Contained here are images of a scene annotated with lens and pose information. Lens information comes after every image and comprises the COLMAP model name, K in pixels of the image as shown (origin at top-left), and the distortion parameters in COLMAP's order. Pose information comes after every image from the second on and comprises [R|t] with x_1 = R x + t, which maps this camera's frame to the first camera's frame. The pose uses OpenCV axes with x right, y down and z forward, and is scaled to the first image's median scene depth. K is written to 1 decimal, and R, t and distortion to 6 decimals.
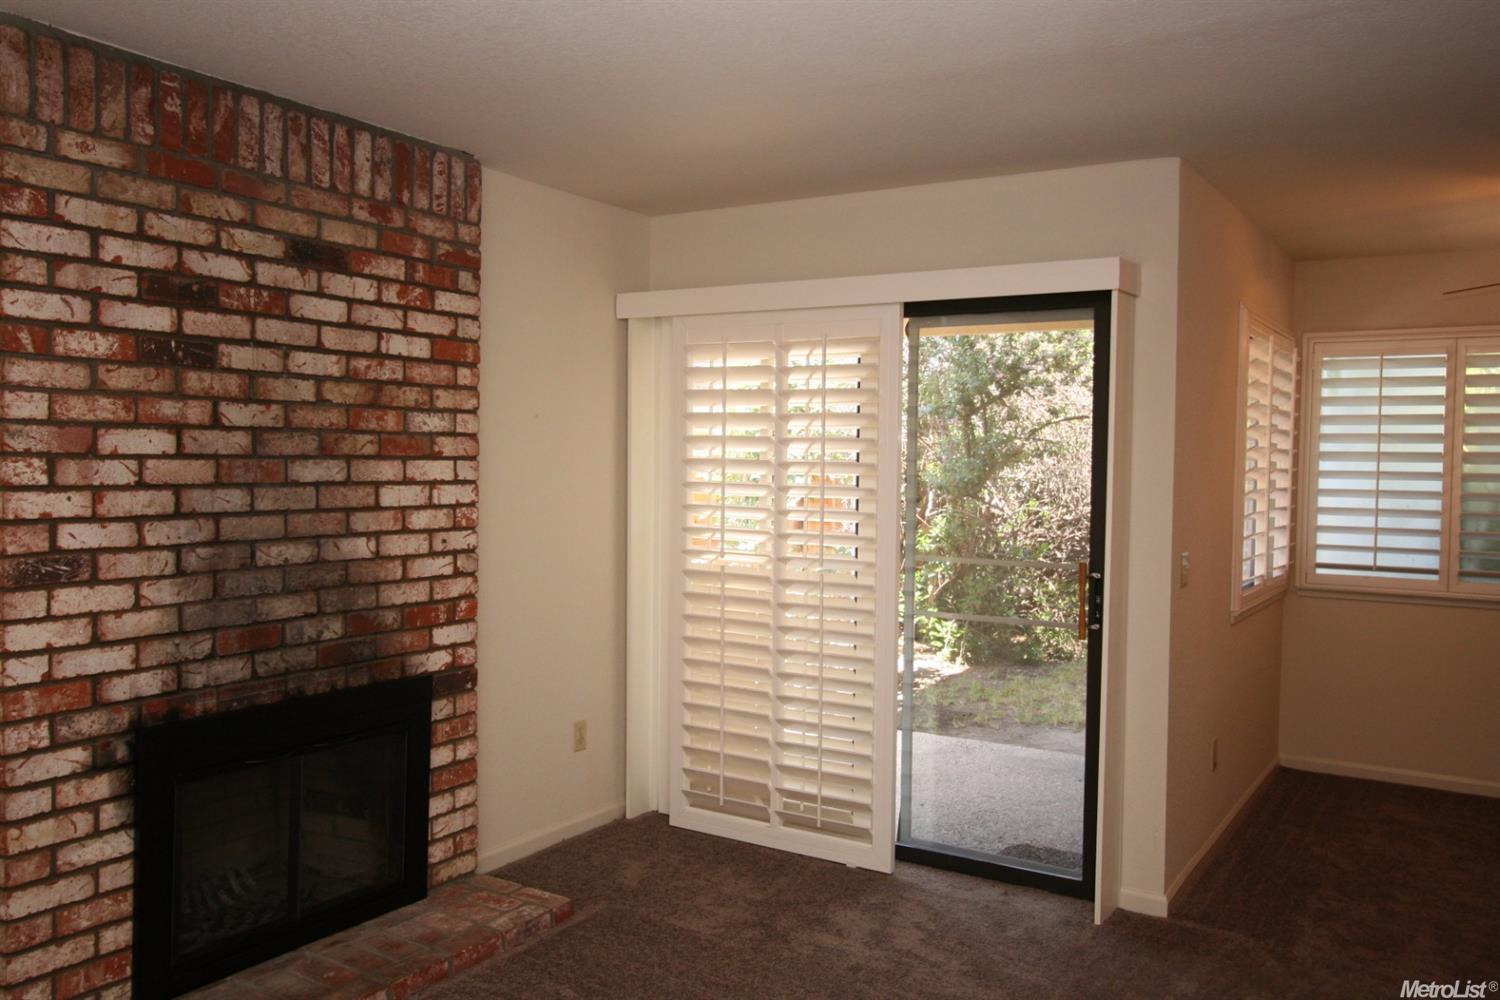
lens RADIAL K [[1221.2, 0, 752.7], [0, 1221.2, 496.2], [0, 0, 1]] dist [-0.010606, 0.014884]
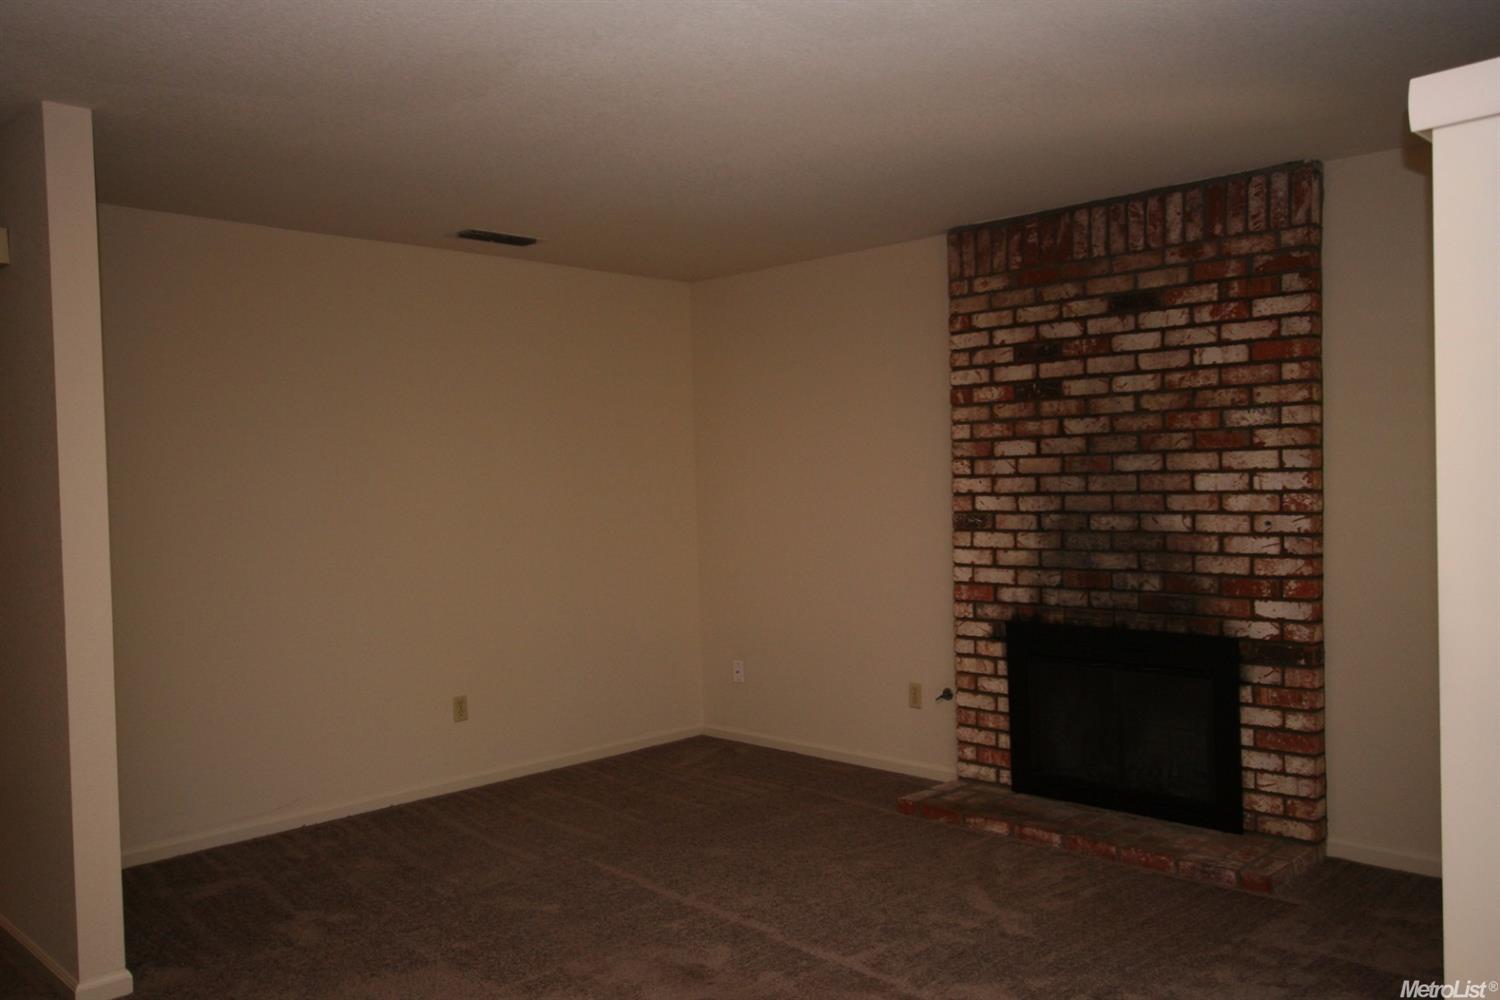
lens RADIAL K [[1221.2, 0, 748.9], [0, 1221.2, 502.2], [0, 0, 1]] dist [-0.010606, 0.014884]
pose [[-0.227163, 0.004961, -0.973844, 1.039567], [-0.016439, 0.999825, 0.008928, 0.017404], [0.973718, 0.018037, -0.227042, 0.886696]]
